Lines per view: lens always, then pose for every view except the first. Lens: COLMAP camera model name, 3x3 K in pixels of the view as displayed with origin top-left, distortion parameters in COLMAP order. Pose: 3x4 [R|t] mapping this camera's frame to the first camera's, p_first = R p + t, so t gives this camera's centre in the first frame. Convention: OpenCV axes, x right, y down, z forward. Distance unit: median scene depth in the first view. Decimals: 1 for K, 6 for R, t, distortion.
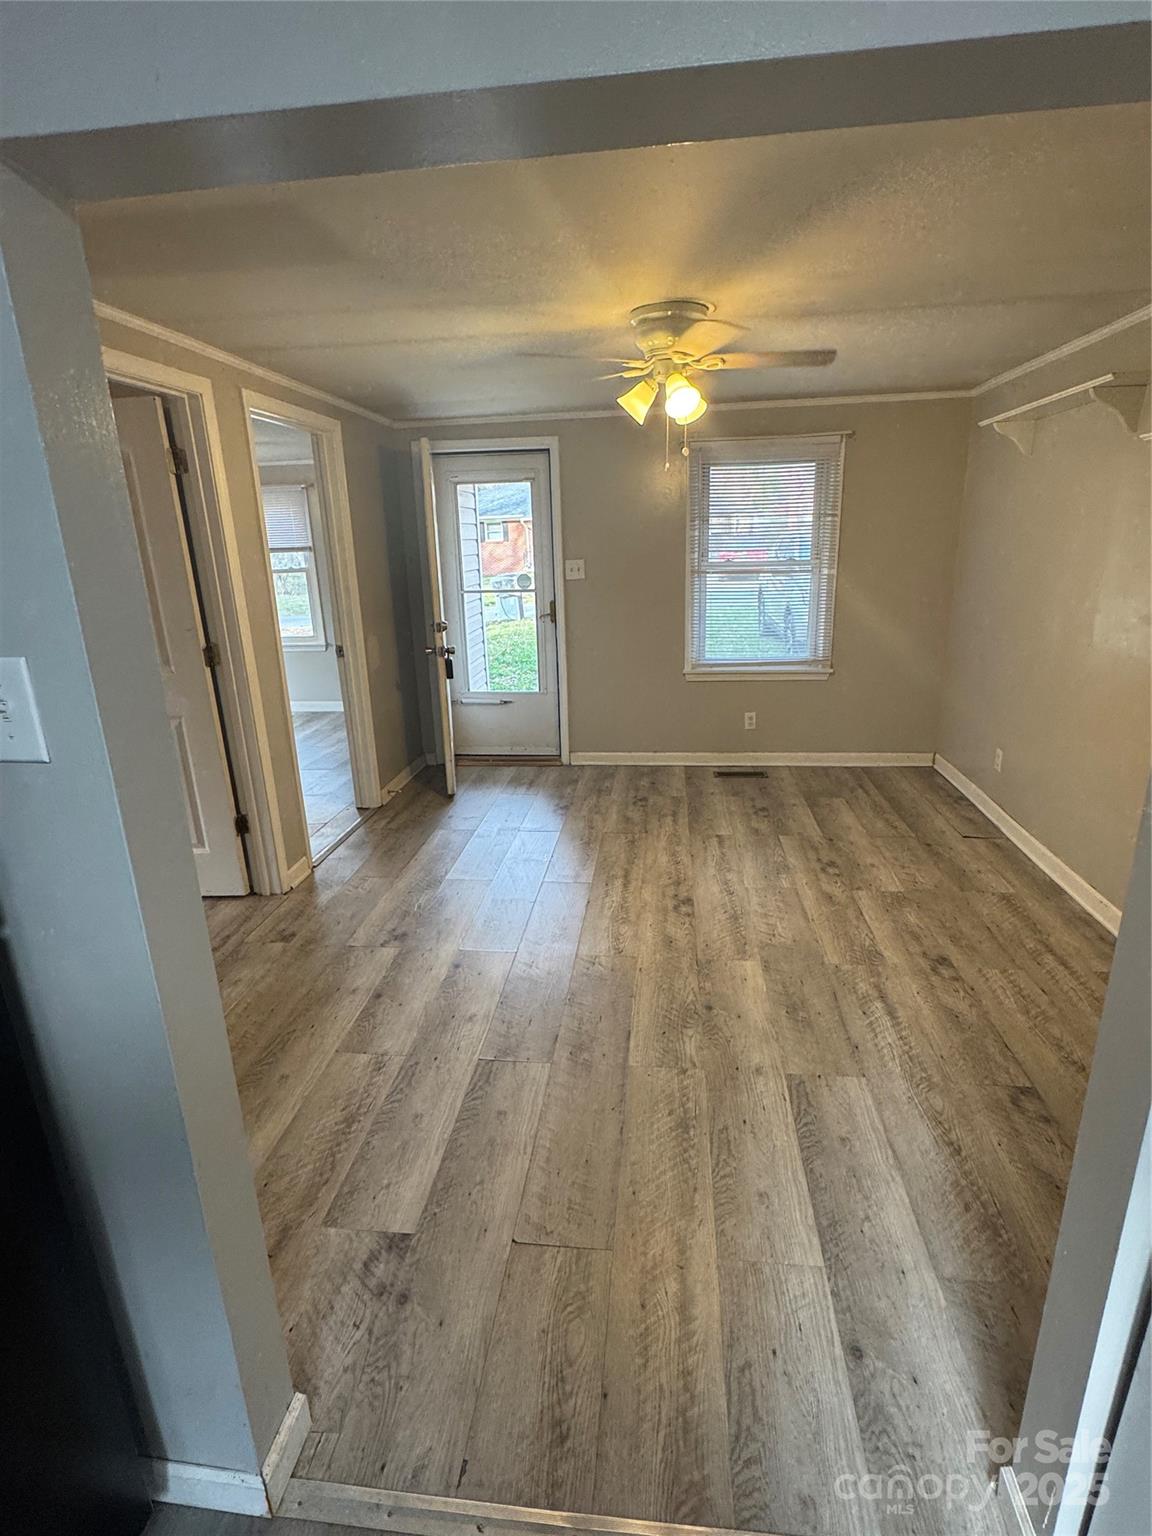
lens RADIAL K [[765.5, 0, 575.8], [0, 765.5, 767.4], [0, 0, 1]] dist [-0.002905, 0.001505]
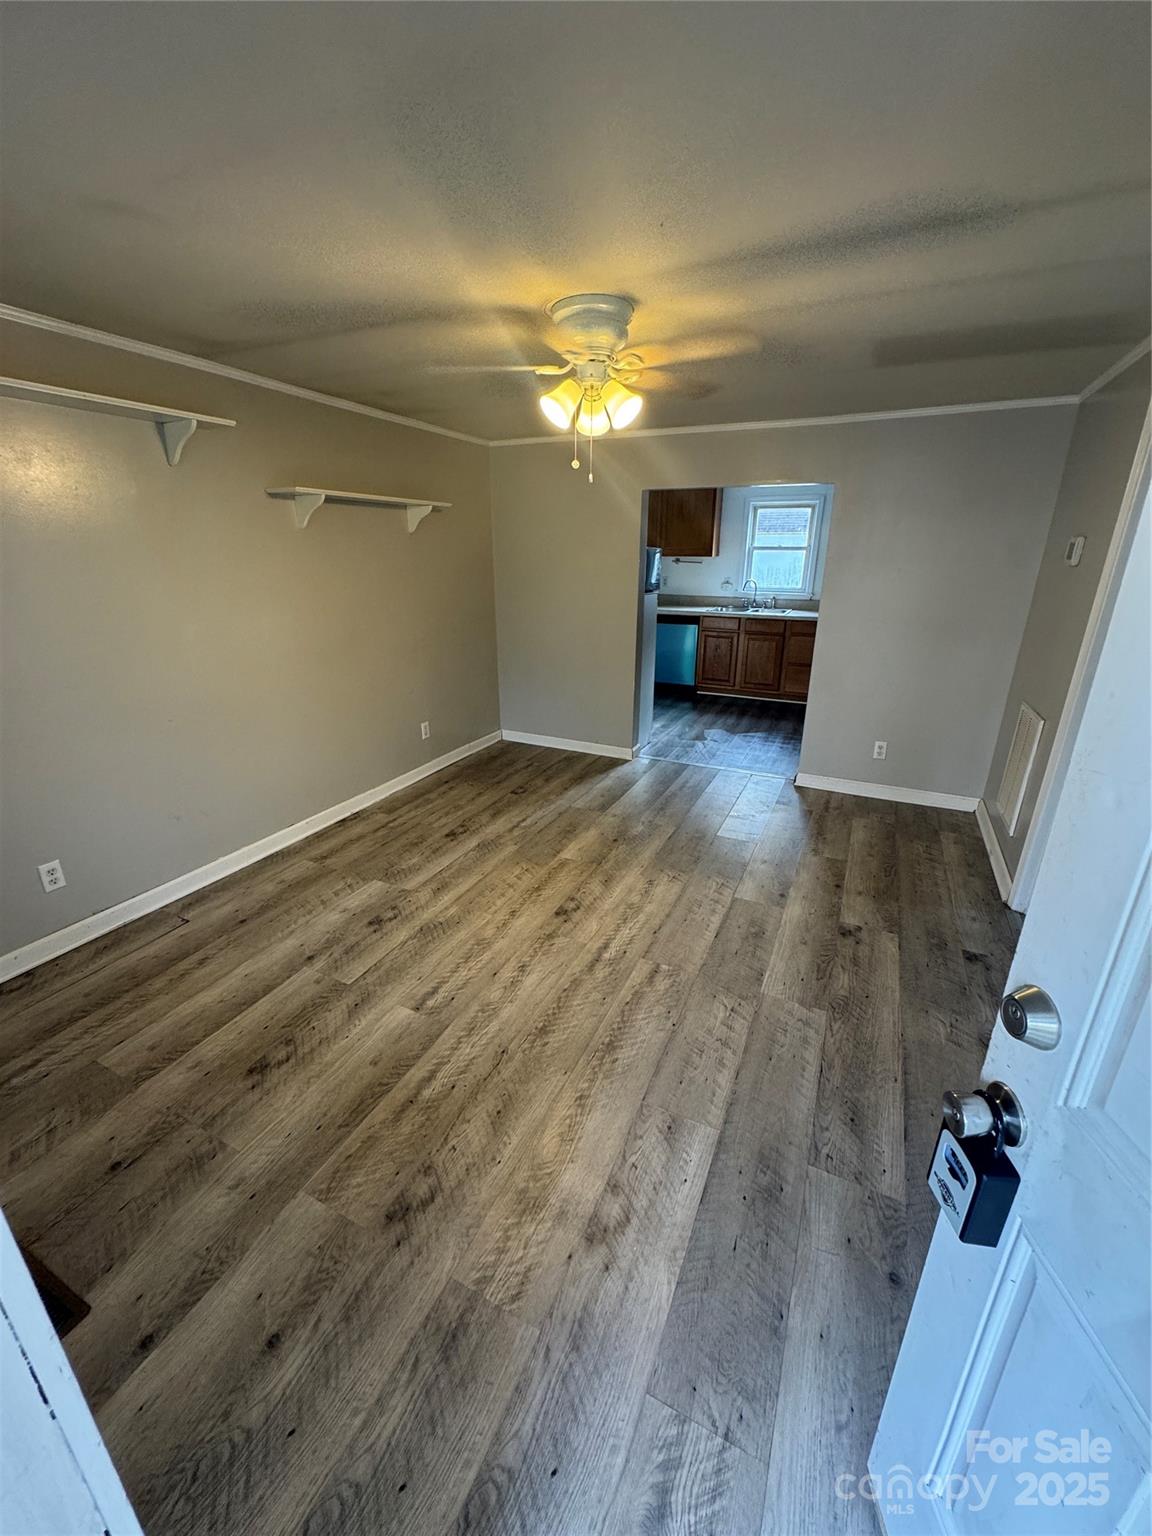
lens RADIAL K [[607.8, 0, 577.4], [0, 607.8, 763.1], [0, 0, 1]] dist [-0.002770, 0.000313]
pose [[-0.945690, -0.082997, 0.314296, -0.106213], [0.117206, 0.814765, 0.567821, -0.414328], [-0.303205, 0.573820, -0.760787, 1.383515]]
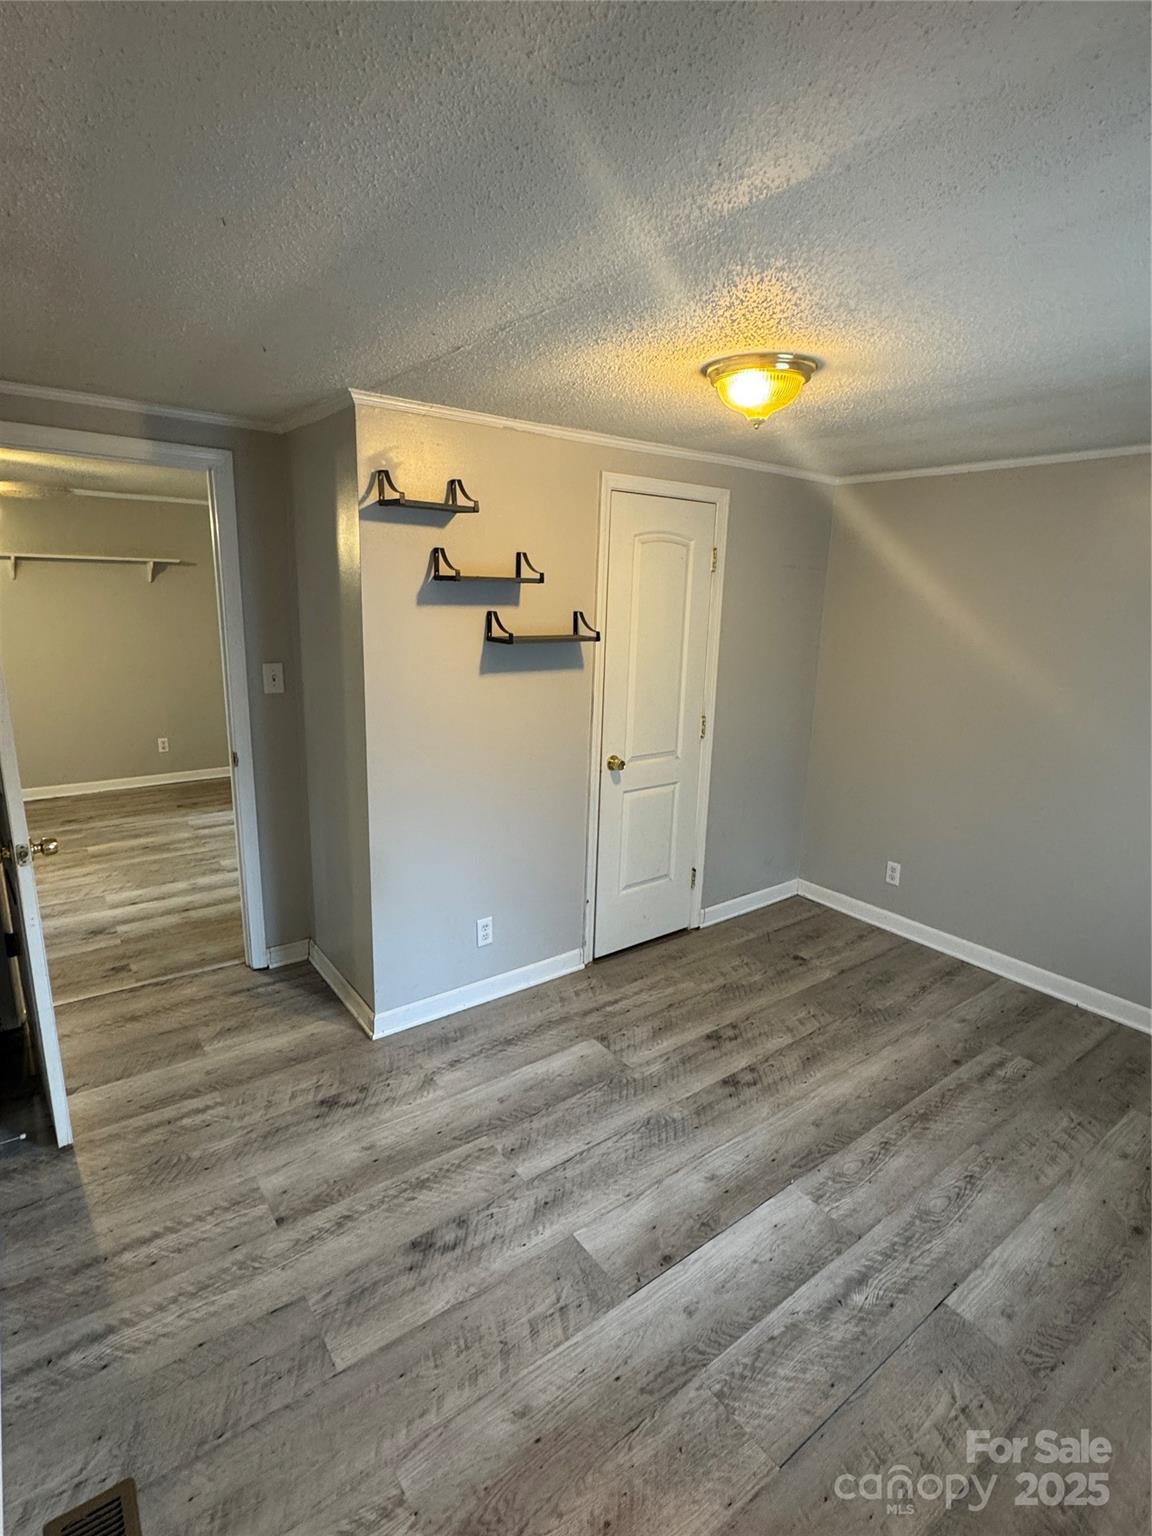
lens RADIAL K [[765.5, 0, 566.9], [0, 765.5, 764.7], [0, 0, 1]] dist [-0.002905, 0.001505]
pose [[-0.682966, -0.152312, 0.714394, -1.315925], [0.209802, 0.895905, 0.391583, -0.275661], [-0.699672, 0.417320, -0.579917, 0.918497]]
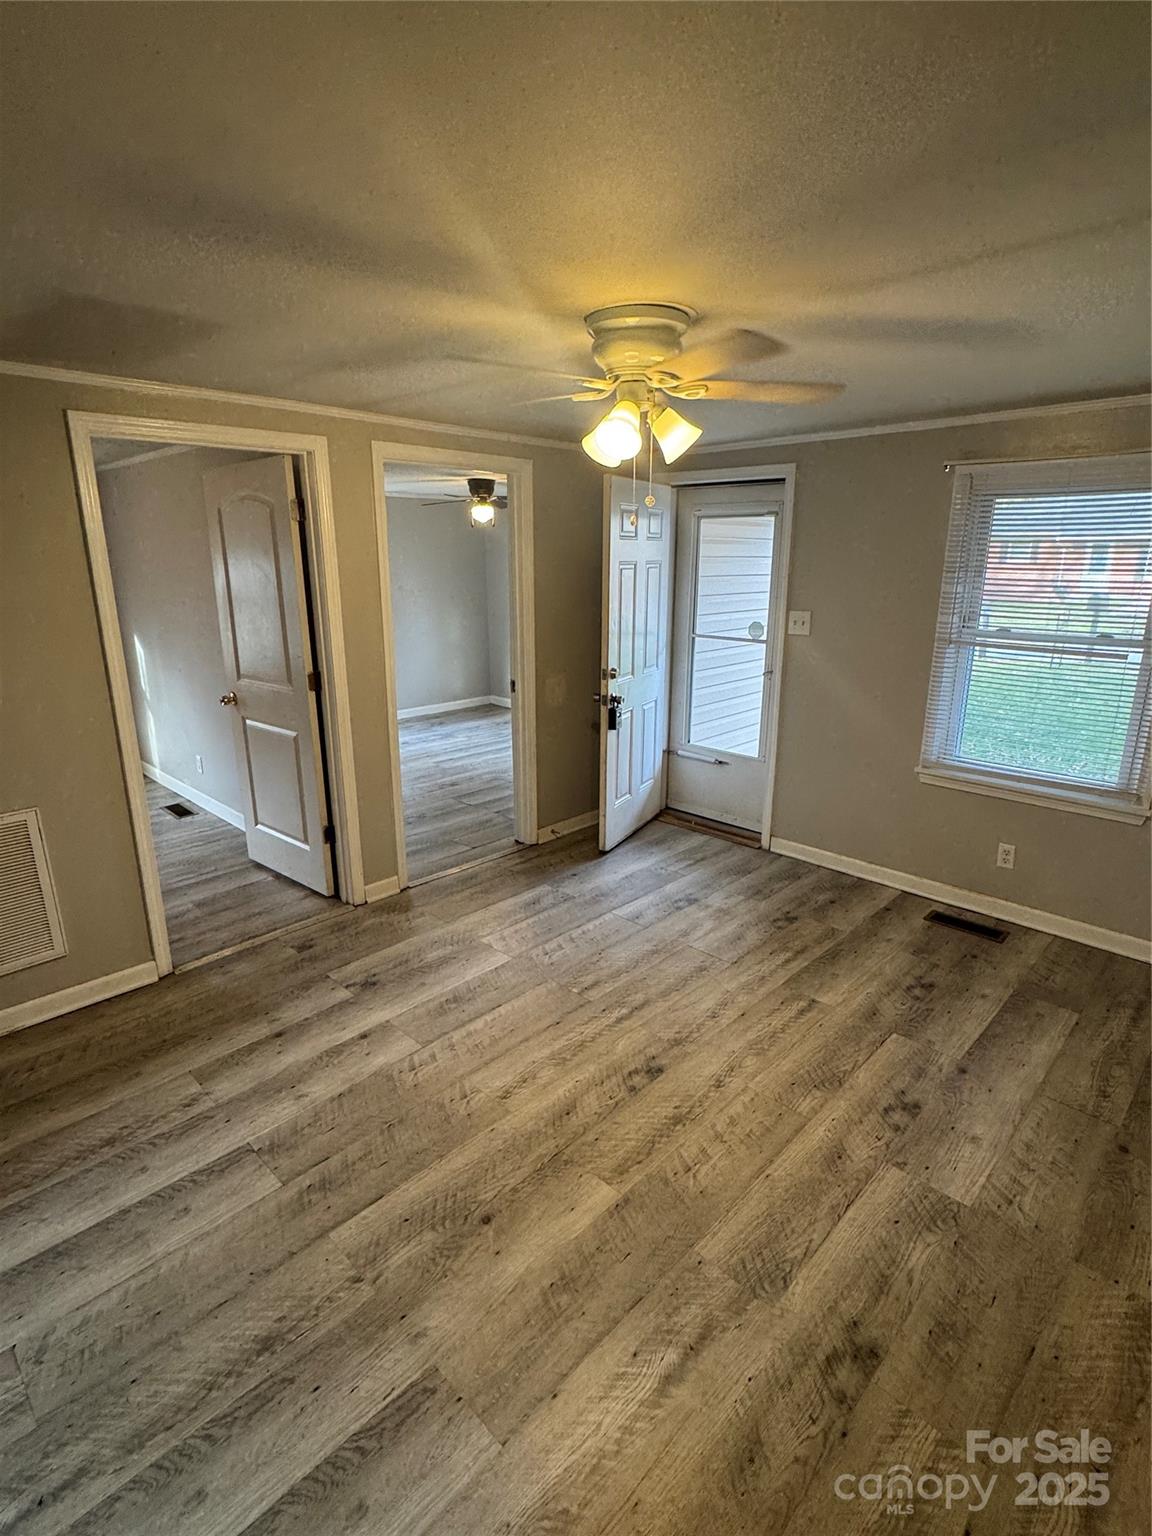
lens RADIAL K [[765.5, 0, 574.5], [0, 765.5, 767.7], [0, 0, 1]] dist [-0.002905, 0.001505]
pose [[0.792175, 0.194739, -0.578391, 0.432853], [-0.201617, 0.978021, 0.053152, -0.138625], [0.576030, 0.074508, 0.814026, 0.276864]]
